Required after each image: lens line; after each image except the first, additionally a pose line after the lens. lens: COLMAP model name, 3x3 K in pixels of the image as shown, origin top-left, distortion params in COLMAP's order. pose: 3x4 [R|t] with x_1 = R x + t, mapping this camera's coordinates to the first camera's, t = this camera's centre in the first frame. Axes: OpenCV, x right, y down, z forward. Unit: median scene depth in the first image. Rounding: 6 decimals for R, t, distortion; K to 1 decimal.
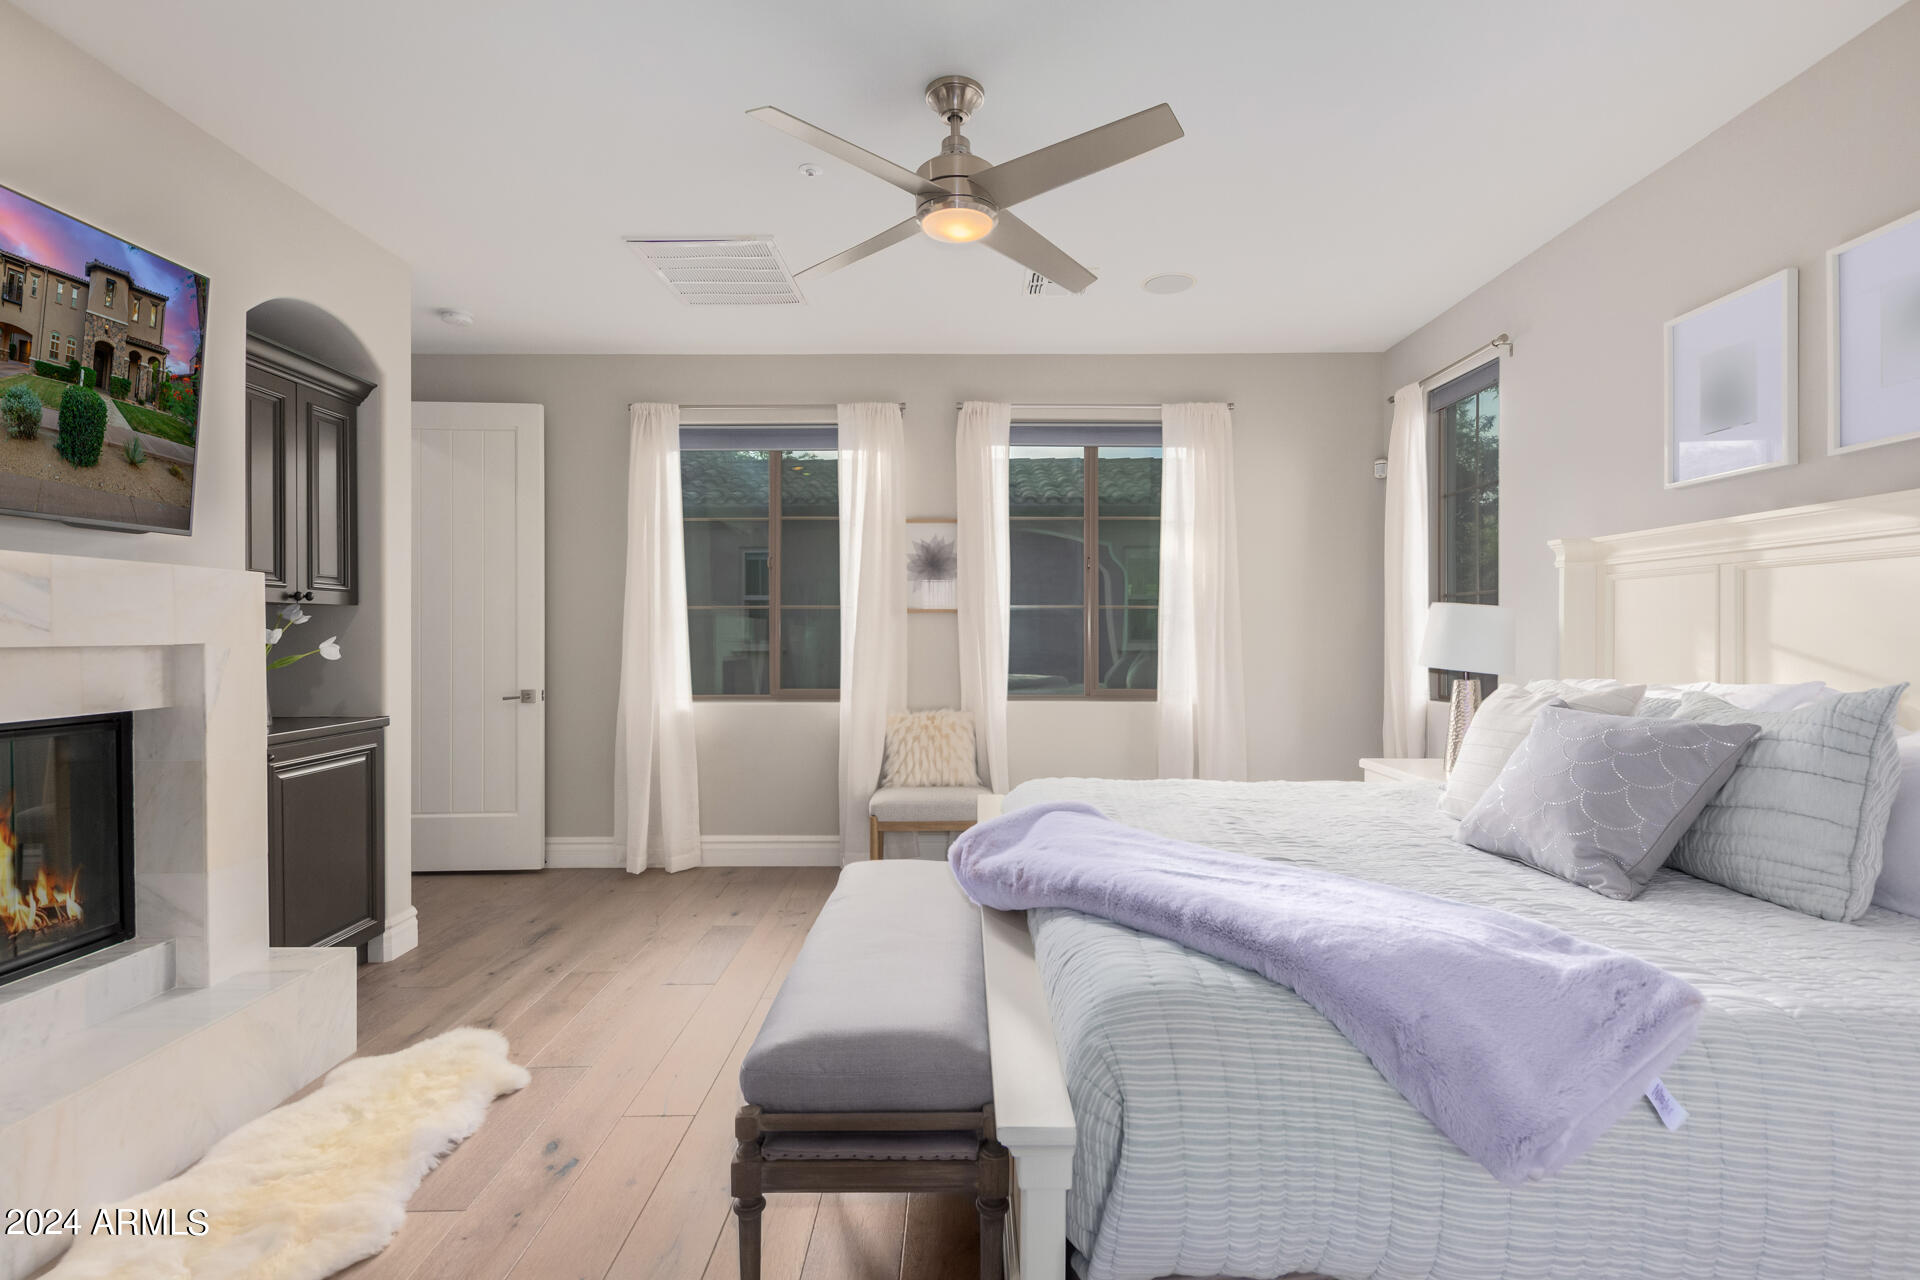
lens RADIAL K [[885.5, 0, 969.4], [0, 885.5, 638.6], [0, 0, 1]] dist [0.006742, -0.000695]
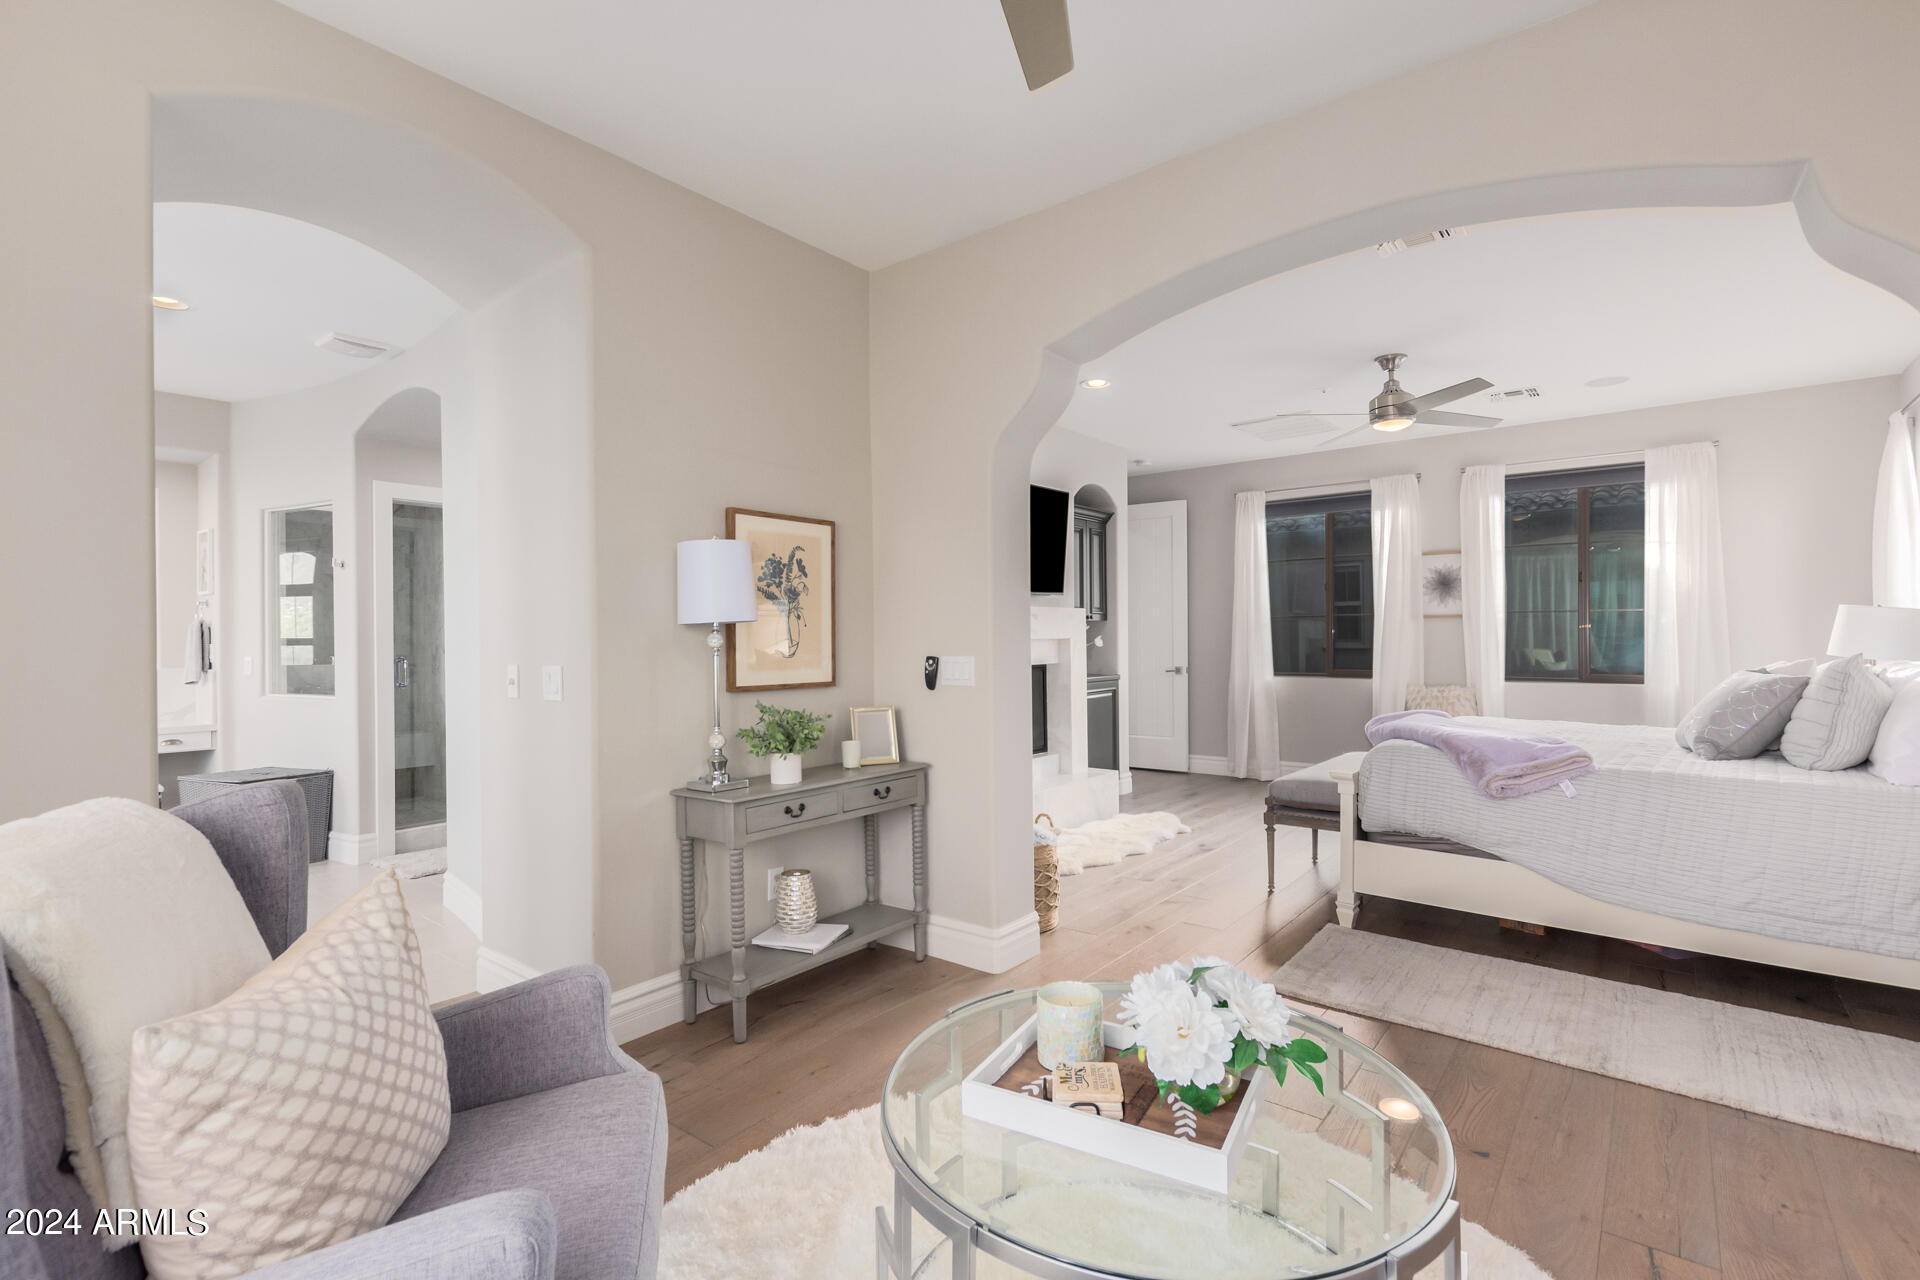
lens RADIAL K [[885.5, 0, 969.4], [0, 885.5, 638.6], [0, 0, 1]] dist [0.006742, -0.000695]
pose [[0.786255, -0.003217, -0.617893, 0.334094], [0.002073, 0.999995, -0.002569, 0.008762], [0.617898, 0.000739, 0.786258, -0.818384]]
